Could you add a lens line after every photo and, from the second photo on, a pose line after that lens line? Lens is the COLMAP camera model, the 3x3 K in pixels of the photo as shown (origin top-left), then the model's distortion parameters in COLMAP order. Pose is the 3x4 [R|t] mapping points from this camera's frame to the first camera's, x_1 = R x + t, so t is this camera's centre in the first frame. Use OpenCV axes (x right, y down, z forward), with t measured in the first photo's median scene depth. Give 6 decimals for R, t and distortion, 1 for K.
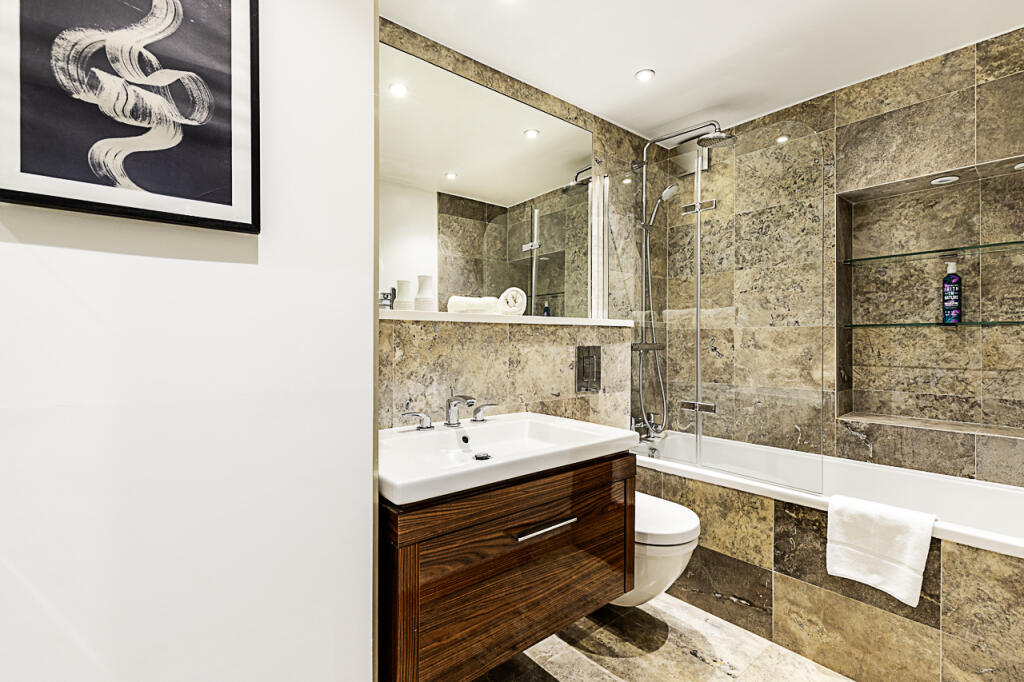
lens RADIAL K [[469.0, 0, 511.7], [0, 469.0, 340.4], [0, 0, 1]] dist [0.010152, -0.001682]
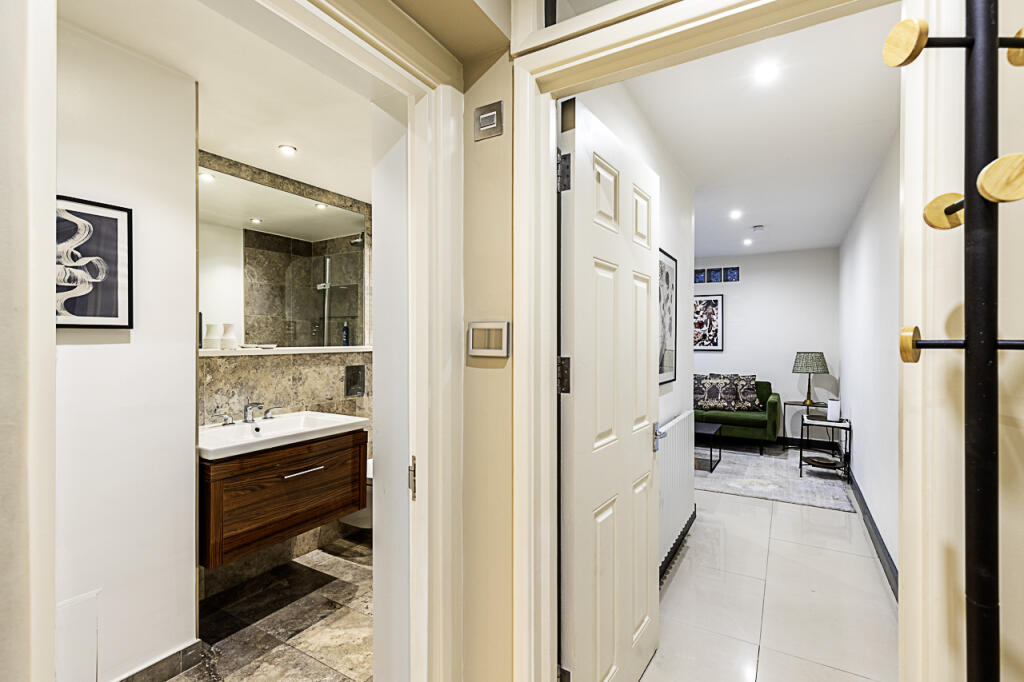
lens RADIAL K [[469.0, 0, 519.8], [0, 469.0, 340.9], [0, 0, 1]] dist [0.010152, -0.001682]
pose [[0.935380, -0.000871, 0.353644, 0.156753], [-0.000215, 0.999995, 0.003032, -0.090143], [-0.353646, -0.002912, 0.935375, -0.752518]]
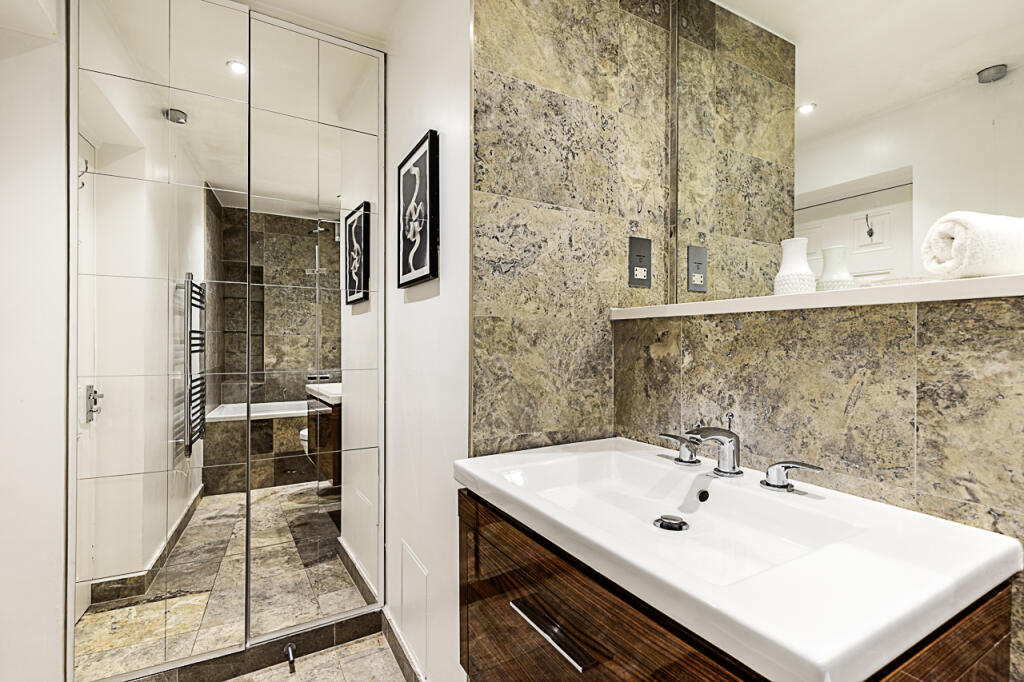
lens RADIAL K [[469.0, 0, 515.6], [0, 469.0, 340.3], [0, 0, 1]] dist [0.010152, -0.001682]
pose [[-0.150900, 0.000554, -0.988549, 0.516970], [0.004353, 0.999991, -0.000105, -0.003528], [0.988539, -0.004319, -0.150901, 0.754083]]
